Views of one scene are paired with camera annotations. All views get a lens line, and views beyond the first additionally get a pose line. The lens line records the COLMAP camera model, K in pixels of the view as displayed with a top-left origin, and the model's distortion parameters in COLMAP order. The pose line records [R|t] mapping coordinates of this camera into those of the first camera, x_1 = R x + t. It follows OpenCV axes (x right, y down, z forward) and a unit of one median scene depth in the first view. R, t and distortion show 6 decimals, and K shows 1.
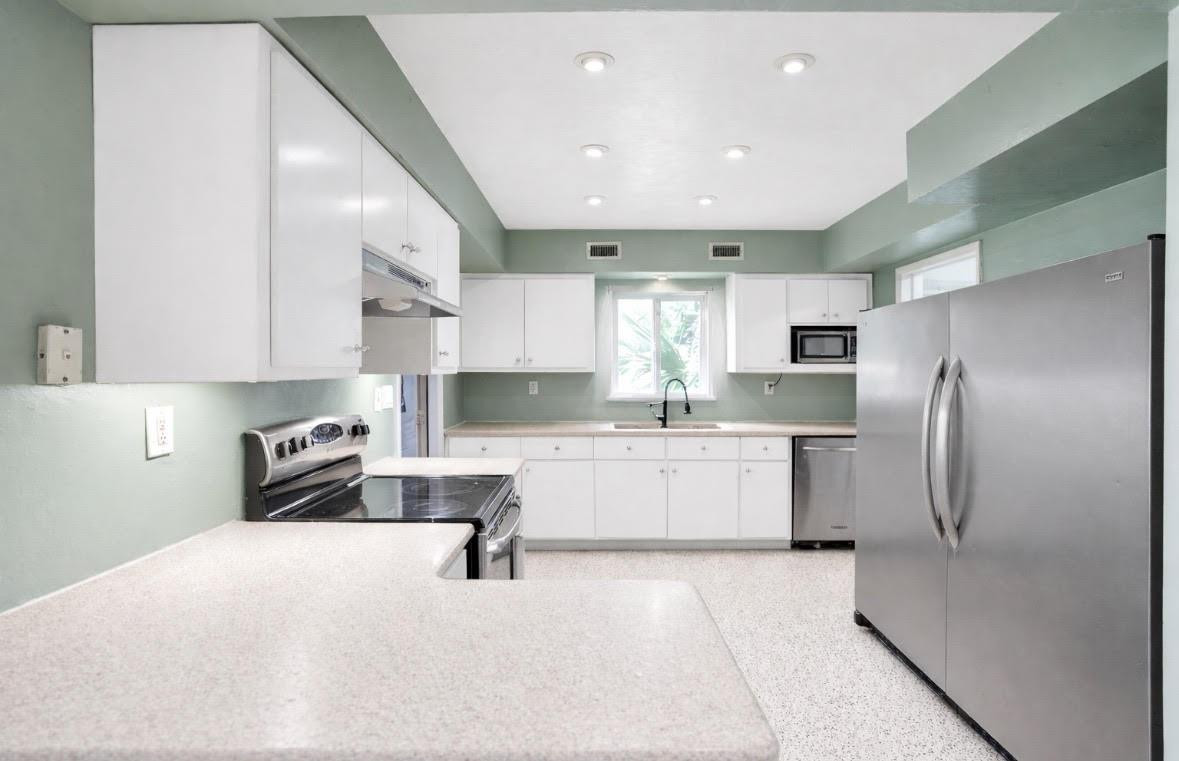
lens RADIAL K [[626.6, 0, 583.8], [0, 626.6, 385.4], [0, 0, 1]] dist [-0.001027, 0.000234]
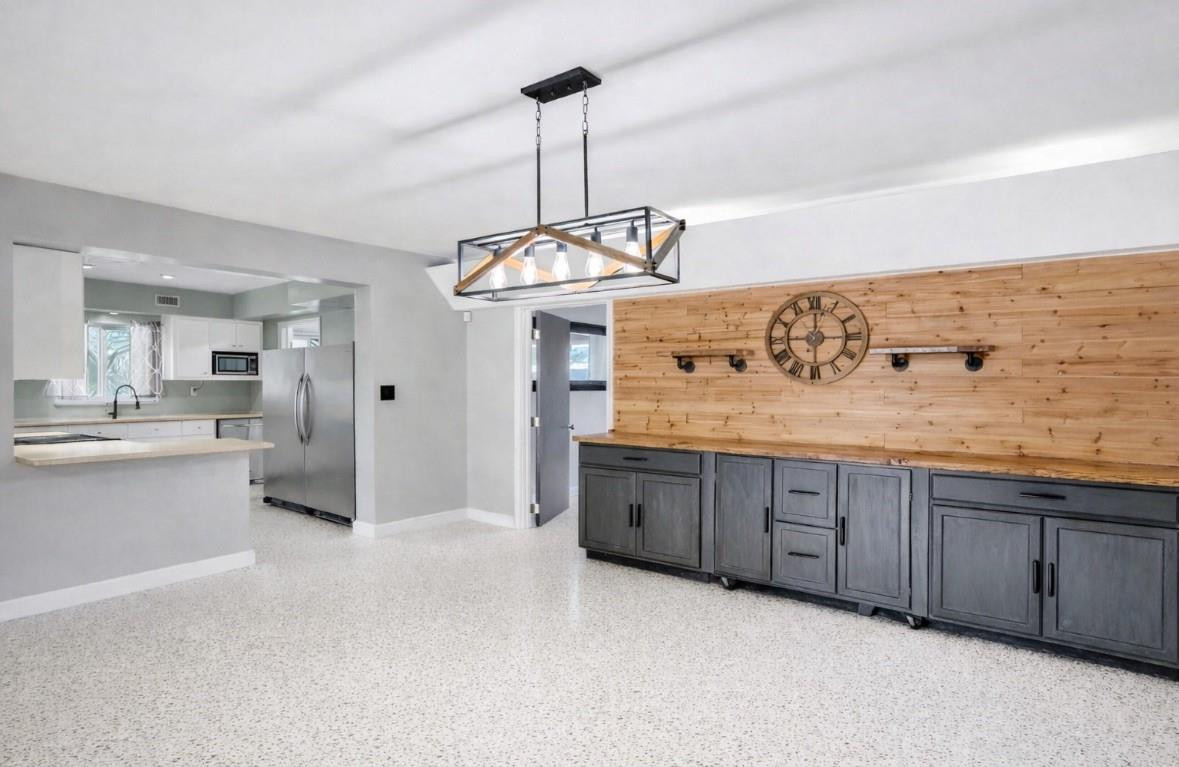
lens RADIAL K [[626.6, 0, 583.8], [0, 626.6, 388.4], [0, 0, 1]] dist [-0.001027, 0.000234]
pose [[0.594882, -0.006691, 0.803785, -0.397702], [0.019010, 0.999803, -0.005747, 0.027539], [-0.803588, 0.018699, 0.594892, -0.719937]]
